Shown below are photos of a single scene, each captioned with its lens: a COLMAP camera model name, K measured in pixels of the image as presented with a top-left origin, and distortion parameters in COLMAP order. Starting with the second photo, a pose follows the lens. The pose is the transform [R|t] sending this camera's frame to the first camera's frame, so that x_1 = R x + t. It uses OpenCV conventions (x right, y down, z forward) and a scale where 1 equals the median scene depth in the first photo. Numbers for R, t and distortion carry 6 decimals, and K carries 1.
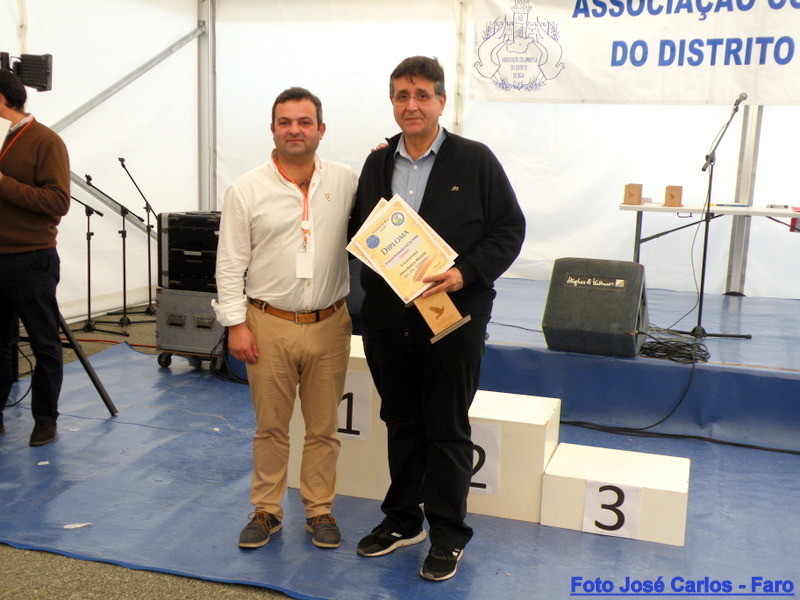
lens RADIAL K [[962.1, 0, 401.3], [0, 962.1, 311.1], [0, 0, 1]] dist [0.009273, 0.208744]
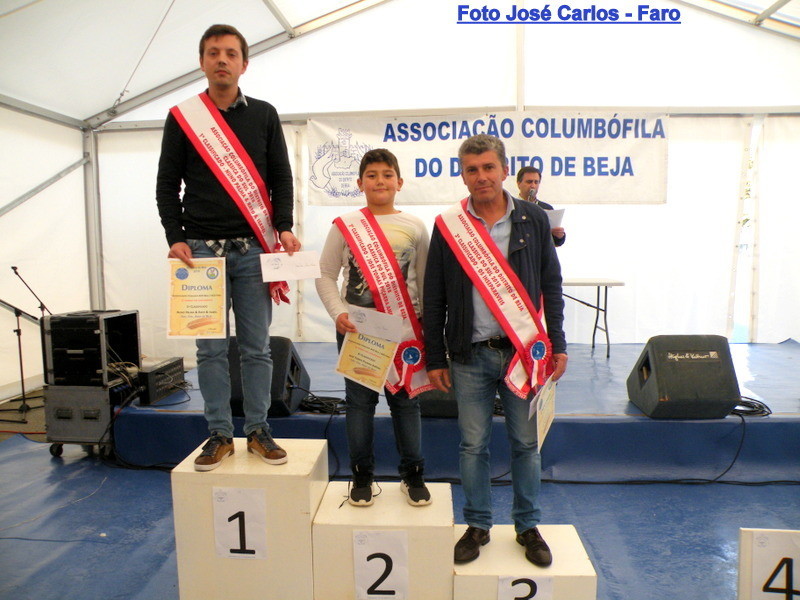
lens RADIAL K [[638.5, 0, 407.3], [0, 638.5, 314.4], [0, 0, 1]] dist [-0.173250, 0.149164]
pose [[0.967840, -0.067000, 0.242482, -0.015576], [0.079629, 0.995912, -0.042651, -0.033311], [-0.238633, 0.060588, 0.969218, 0.187368]]
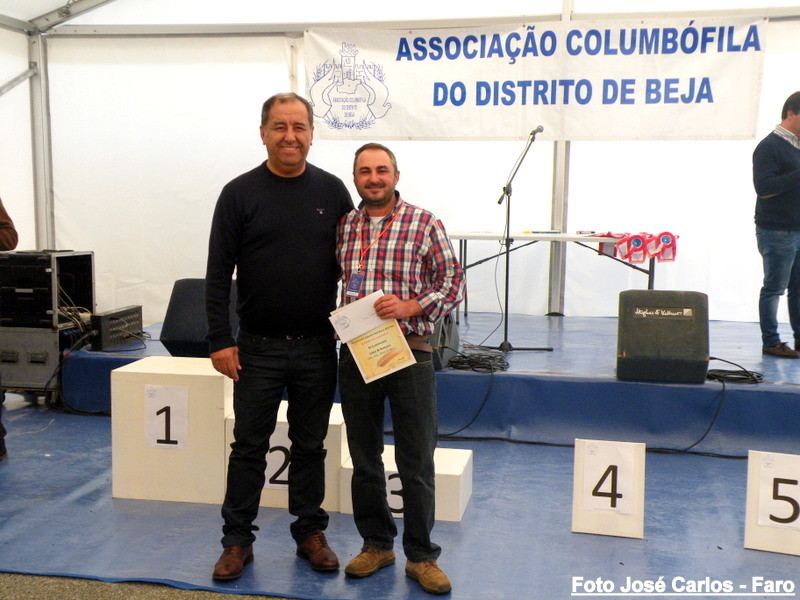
lens RADIAL K [[1008.7, 0, 402.1], [0, 1008.7, 310.1], [0, 0, 1]] dist [0.041801, 0.177067]
pose [[0.991686, -0.036029, 0.123535, 0.037960], [0.041245, 0.998351, -0.039925, 0.016076], [-0.121892, 0.044688, 0.991537, -0.098529]]
